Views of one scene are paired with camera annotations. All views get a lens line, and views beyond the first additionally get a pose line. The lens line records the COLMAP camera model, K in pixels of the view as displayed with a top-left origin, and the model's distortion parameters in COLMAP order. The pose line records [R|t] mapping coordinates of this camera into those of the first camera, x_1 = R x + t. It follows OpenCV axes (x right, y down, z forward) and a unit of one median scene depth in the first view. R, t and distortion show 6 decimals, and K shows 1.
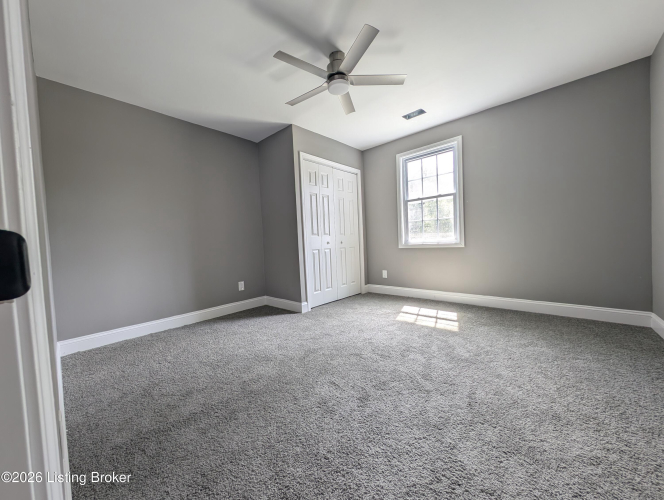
lens RADIAL K [[248.3, 0, 332.0], [0, 248.3, 250.0], [0, 0, 1]] dist [0.002711, -0.002471]
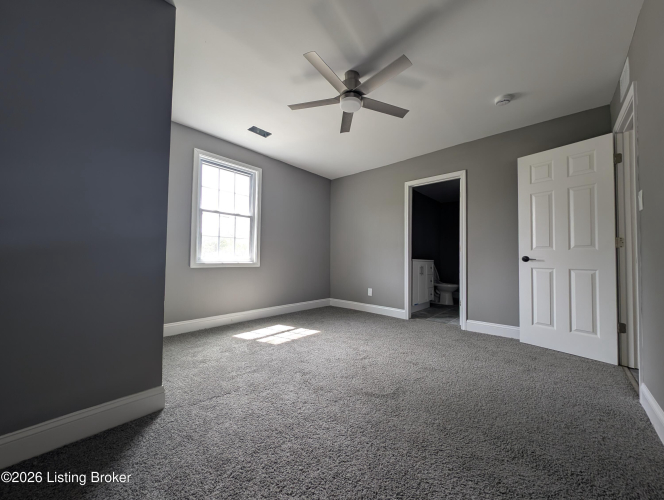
lens RADIAL K [[248.3, 0, 332.0], [0, 248.3, 250.0], [0, 0, 1]] dist [0.002711, -0.002471]
pose [[0.007076, 0.080262, 0.996749, -0.572802], [0.019351, 0.996576, -0.080386, 0.009674], [-0.999788, 0.019857, 0.005499, 0.661003]]
